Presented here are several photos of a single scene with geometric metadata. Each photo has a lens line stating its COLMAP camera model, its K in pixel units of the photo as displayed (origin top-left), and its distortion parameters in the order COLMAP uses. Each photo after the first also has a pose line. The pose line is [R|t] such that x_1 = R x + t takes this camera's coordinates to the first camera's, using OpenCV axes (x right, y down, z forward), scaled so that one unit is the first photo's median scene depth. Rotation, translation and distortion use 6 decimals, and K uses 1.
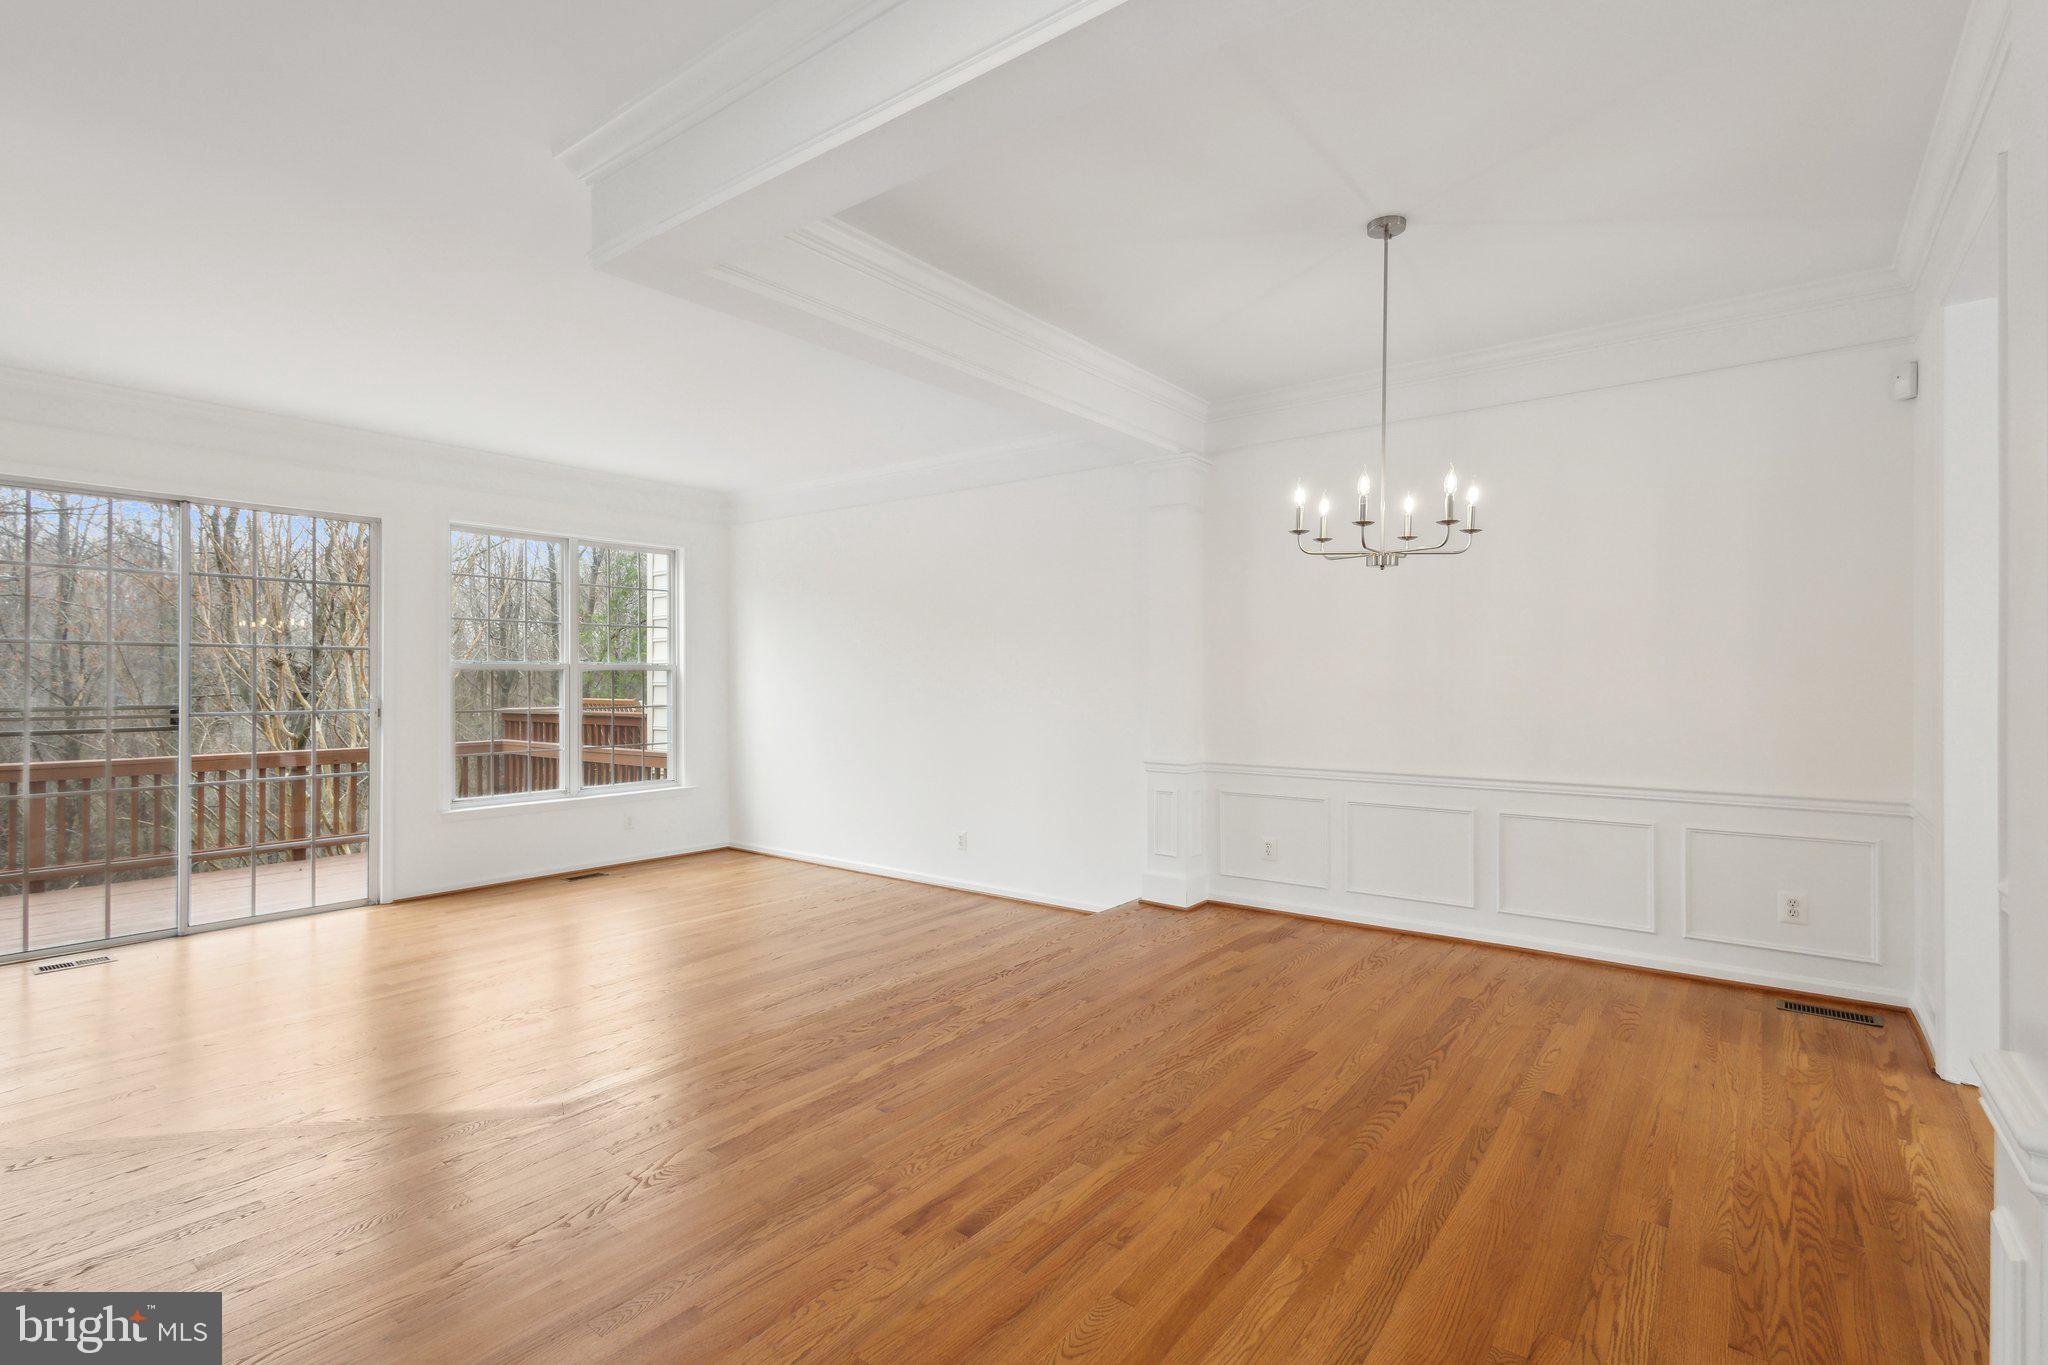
lens RADIAL K [[931.4, 0, 1024.7], [0, 931.4, 685.7], [0, 0, 1]] dist [0.013429, 0.000325]
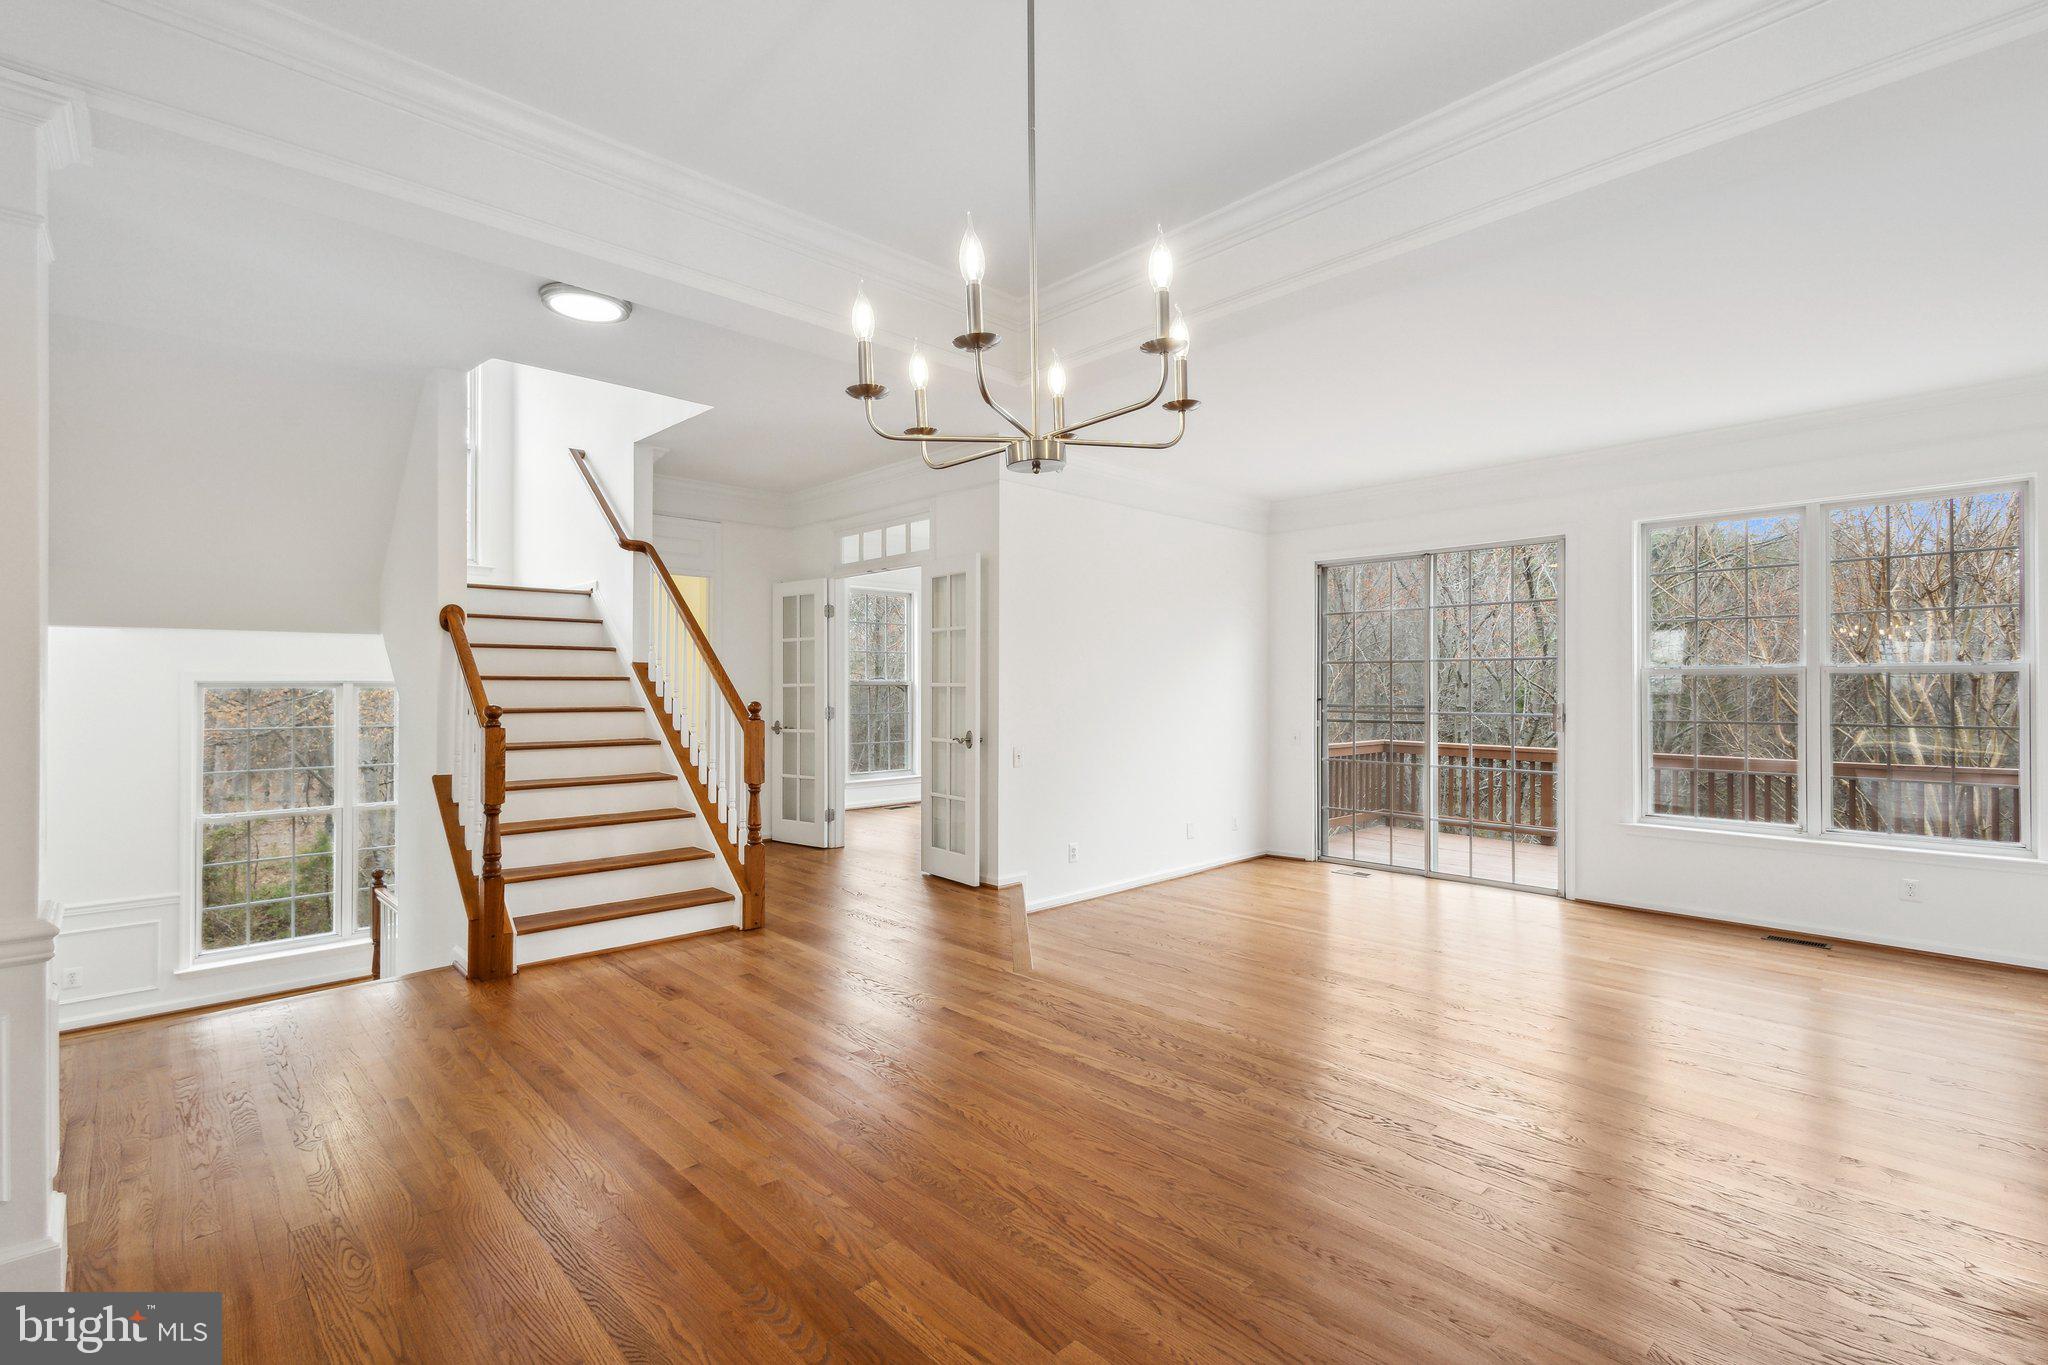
lens RADIAL K [[931.4, 0, 1024.2], [0, 931.4, 682.9], [0, 0, 1]] dist [0.013429, 0.000325]
pose [[-0.143693, -0.002913, -0.989618, 0.521011], [-0.004697, 0.999986, -0.002262, -0.006693], [0.989611, 0.004324, -0.143705, 0.629509]]
